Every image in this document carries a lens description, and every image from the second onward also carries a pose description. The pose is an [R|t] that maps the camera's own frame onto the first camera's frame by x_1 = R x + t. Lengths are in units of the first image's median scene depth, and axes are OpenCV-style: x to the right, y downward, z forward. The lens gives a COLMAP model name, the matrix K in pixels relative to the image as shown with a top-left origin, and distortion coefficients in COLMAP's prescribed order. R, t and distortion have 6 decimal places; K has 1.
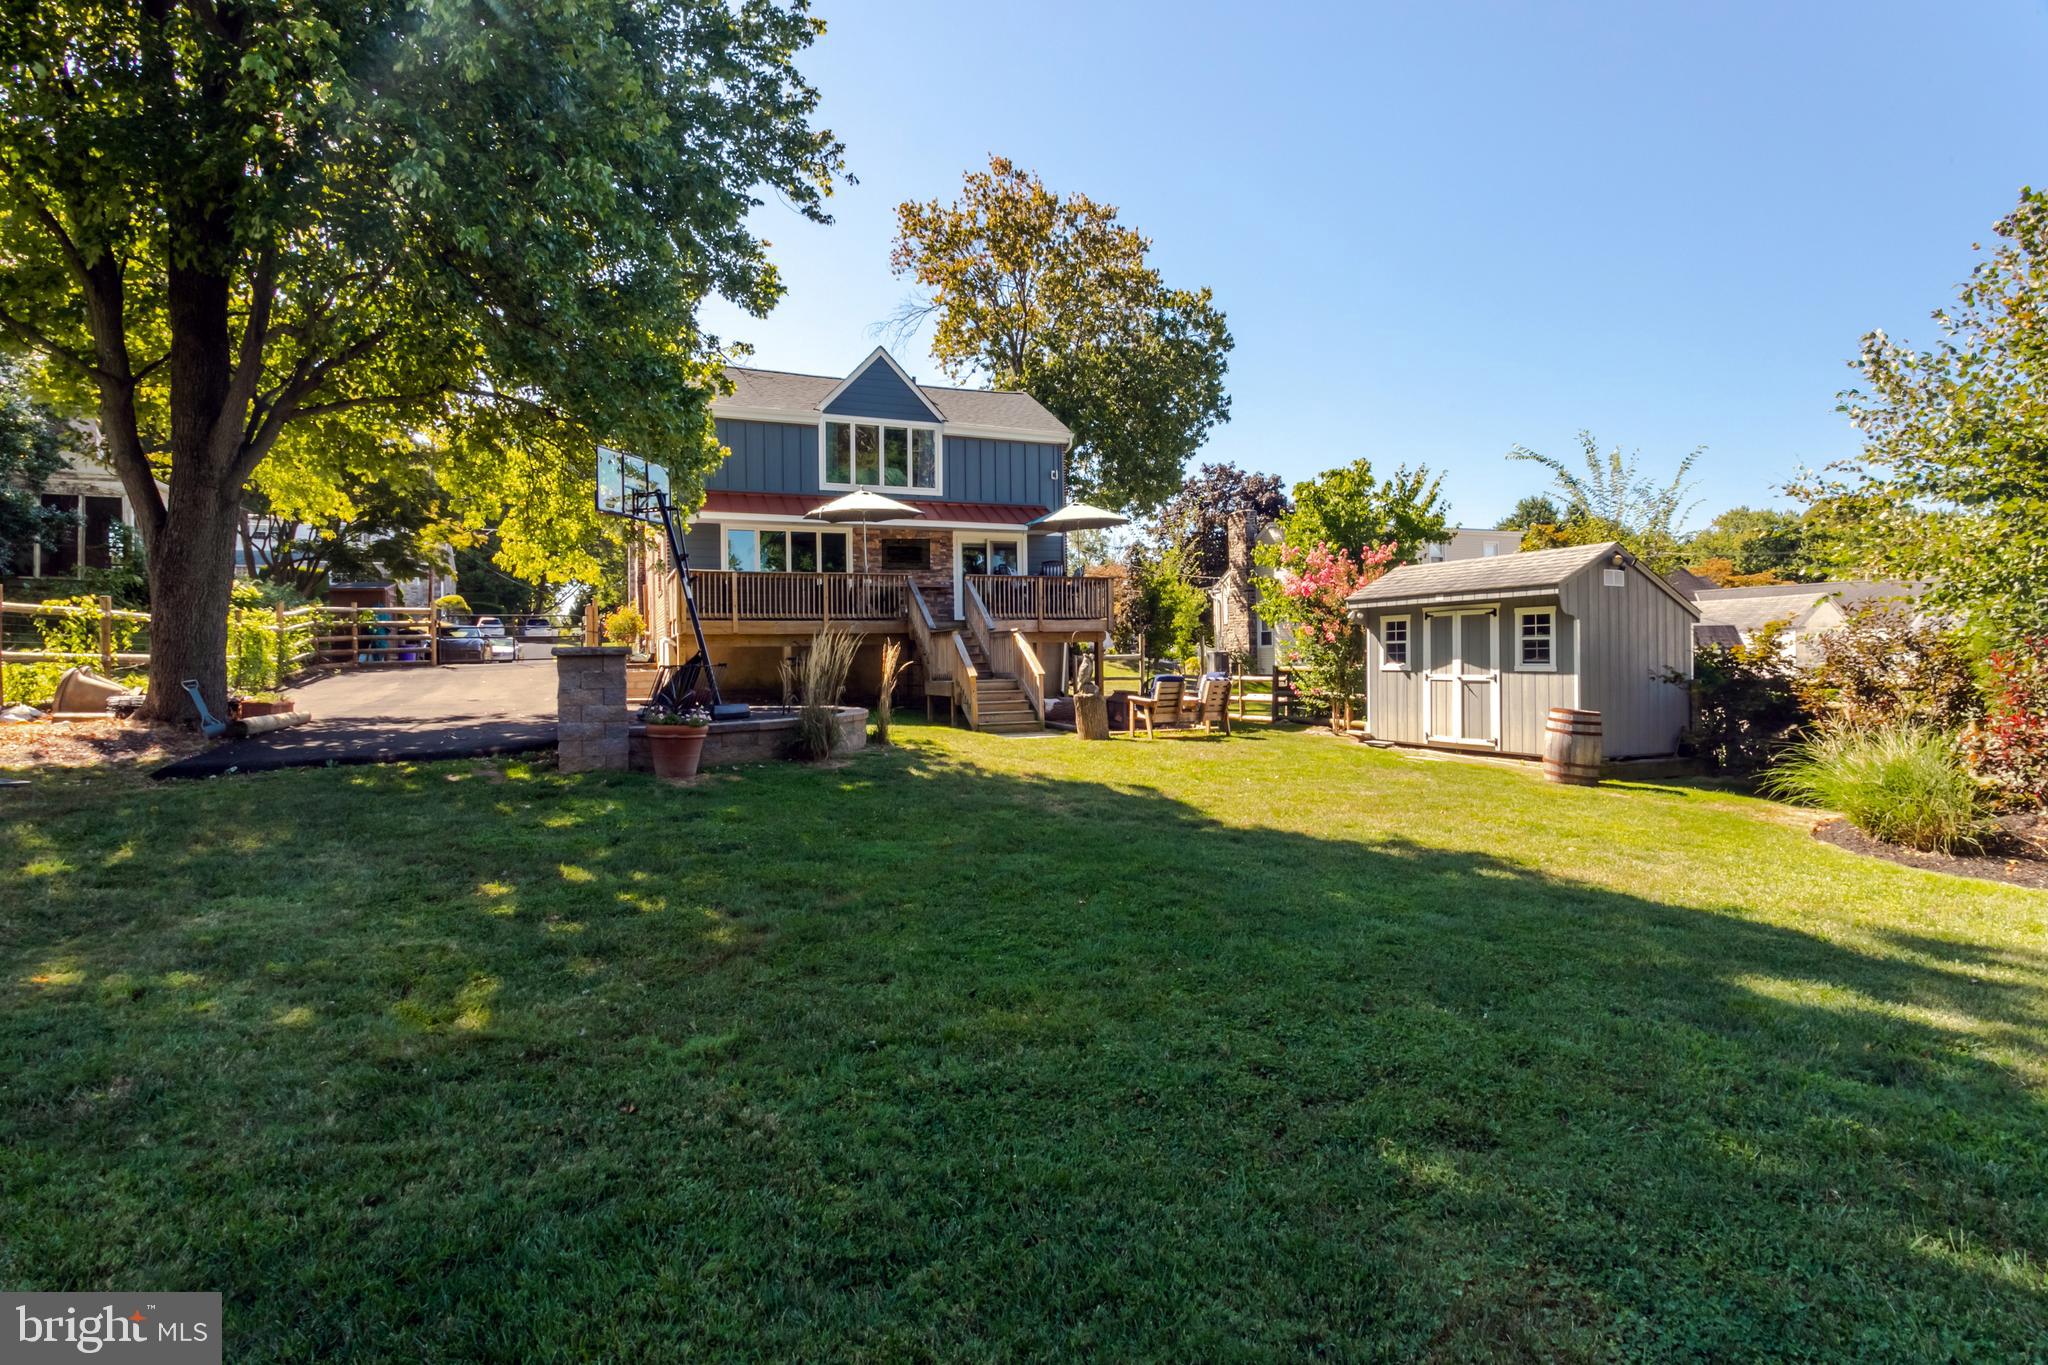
lens RADIAL K [[1003.4, 0, 1021.3], [0, 1003.4, 664.8], [0, 0, 1]] dist [-0.000147, 0.006510]
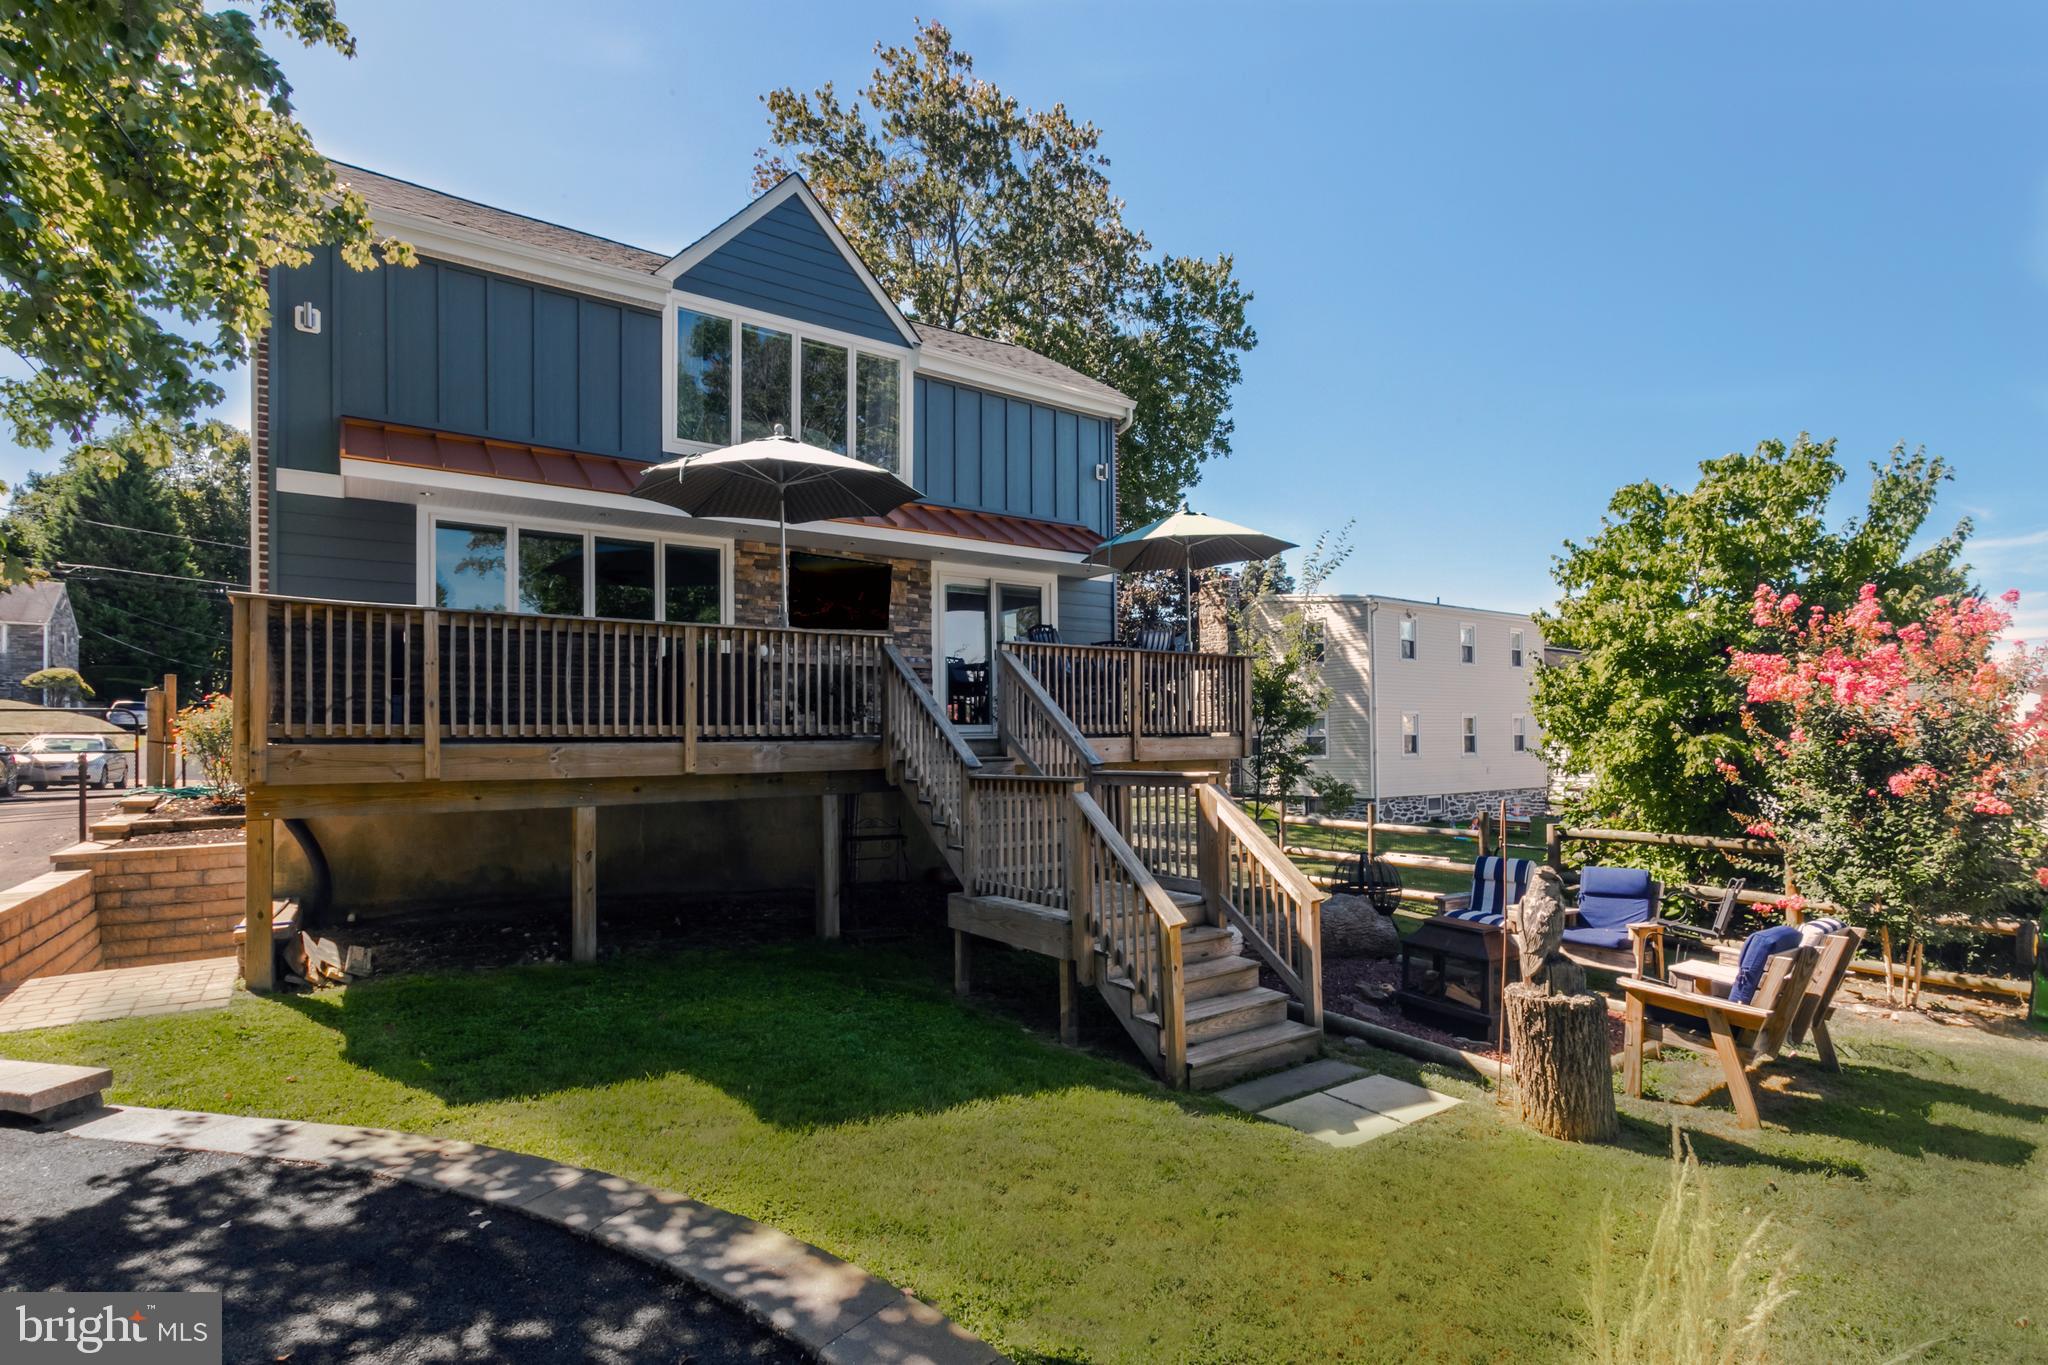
lens RADIAL K [[1003.4, 0, 1064.4], [0, 1003.4, 738.0], [0, 0, 1]] dist [-0.000147, 0.006510]
pose [[0.976373, 0.005770, 0.216015, -0.114044], [-0.002570, 0.999883, -0.015090, -0.033549], [-0.216077, 0.014179, 0.976273, 0.485509]]
